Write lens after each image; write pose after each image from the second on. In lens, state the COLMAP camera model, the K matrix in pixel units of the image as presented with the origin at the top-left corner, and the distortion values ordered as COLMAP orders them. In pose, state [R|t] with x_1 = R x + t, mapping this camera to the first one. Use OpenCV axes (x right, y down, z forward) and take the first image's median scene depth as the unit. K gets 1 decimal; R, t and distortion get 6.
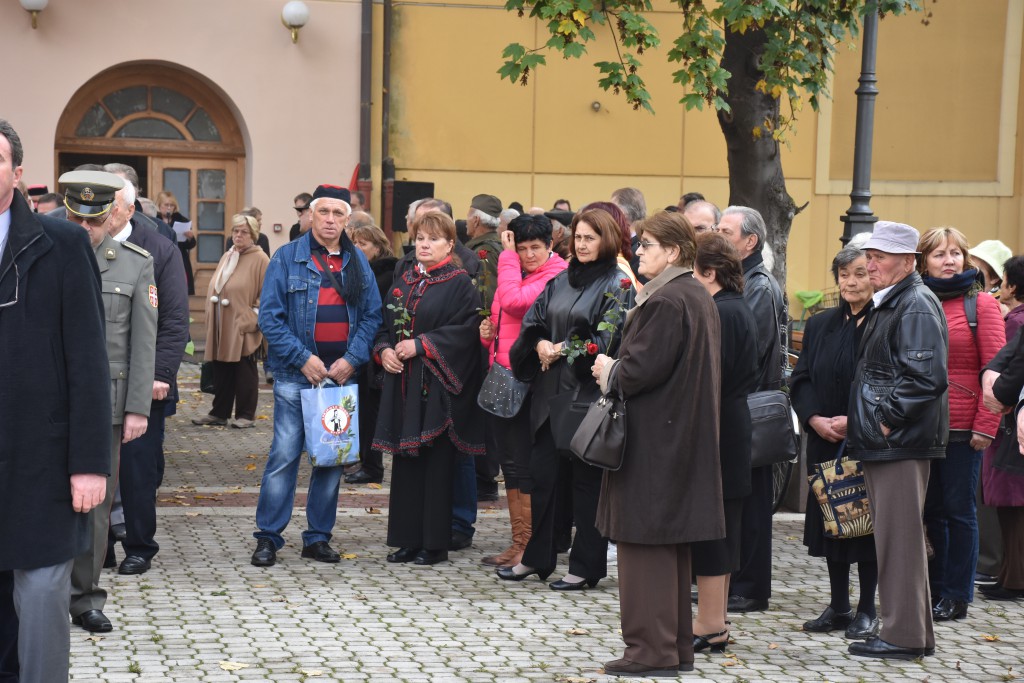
lens RADIAL K [[1483.1, 0, 470.3], [0, 1483.1, 345.5], [0, 0, 1]] dist [0.202854, 0.026926]
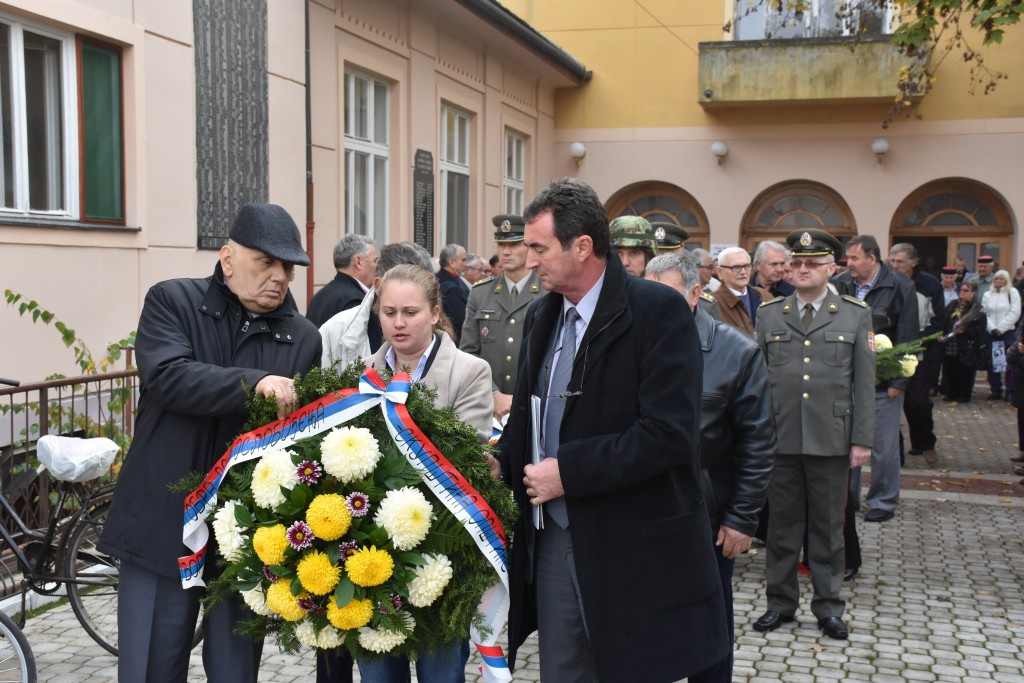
lens RADIAL K [[1483.1, 0, 470.3], [0, 1483.1, 345.5], [0, 0, 1]] dist [0.202854, 0.026926]
pose [[0.900796, 0.009750, -0.434133, 0.013352], [-0.026441, 0.999124, -0.032424, 0.024400], [0.433437, 0.040686, 0.900265, -0.289042]]
